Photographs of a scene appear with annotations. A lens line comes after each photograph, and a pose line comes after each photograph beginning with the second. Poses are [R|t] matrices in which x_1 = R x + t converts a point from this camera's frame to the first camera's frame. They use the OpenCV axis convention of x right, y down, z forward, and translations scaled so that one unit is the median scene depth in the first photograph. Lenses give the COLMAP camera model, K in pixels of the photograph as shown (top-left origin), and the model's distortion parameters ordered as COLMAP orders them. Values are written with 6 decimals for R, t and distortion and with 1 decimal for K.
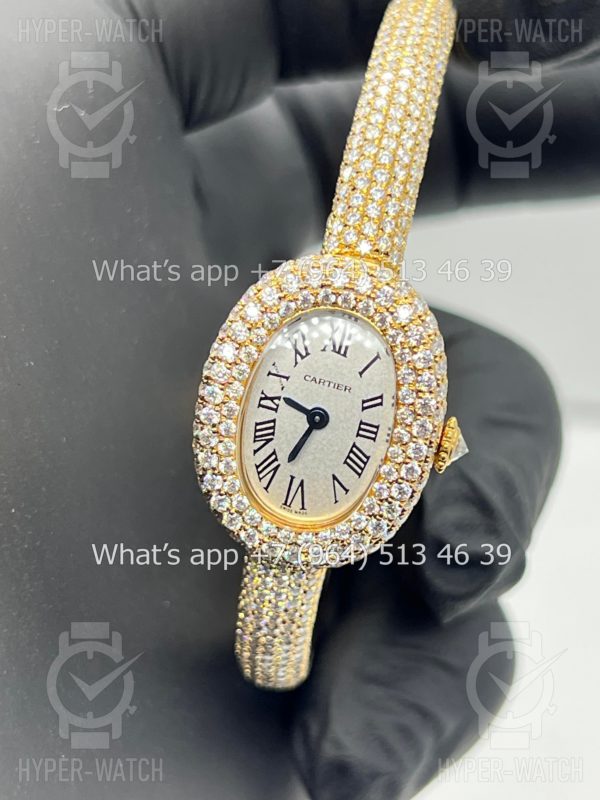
lens RADIAL K [[2025.3, 0, 300.7], [0, 2025.3, 397.1], [0, 0, 1]] dist [0.221259, 0.000000]
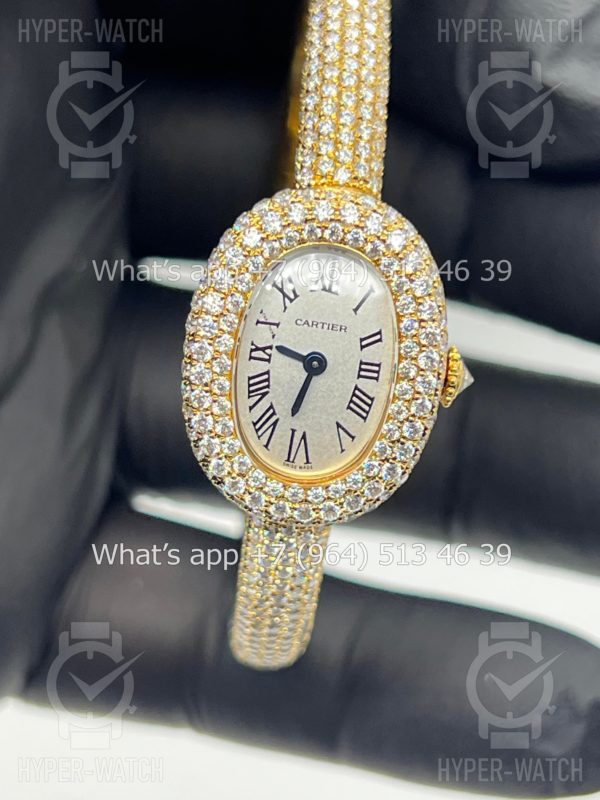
lens RADIAL K [[2025.3, 0, 298.0], [0, 2025.3, 393.2], [0, 0, 1]] dist [0.221259, 0.000000]
pose [[0.985329, -0.121749, 0.119600, -0.112462], [0.122923, 0.992413, -0.002460, 0.025281], [-0.118393, 0.017126, 0.992819, 0.074091]]
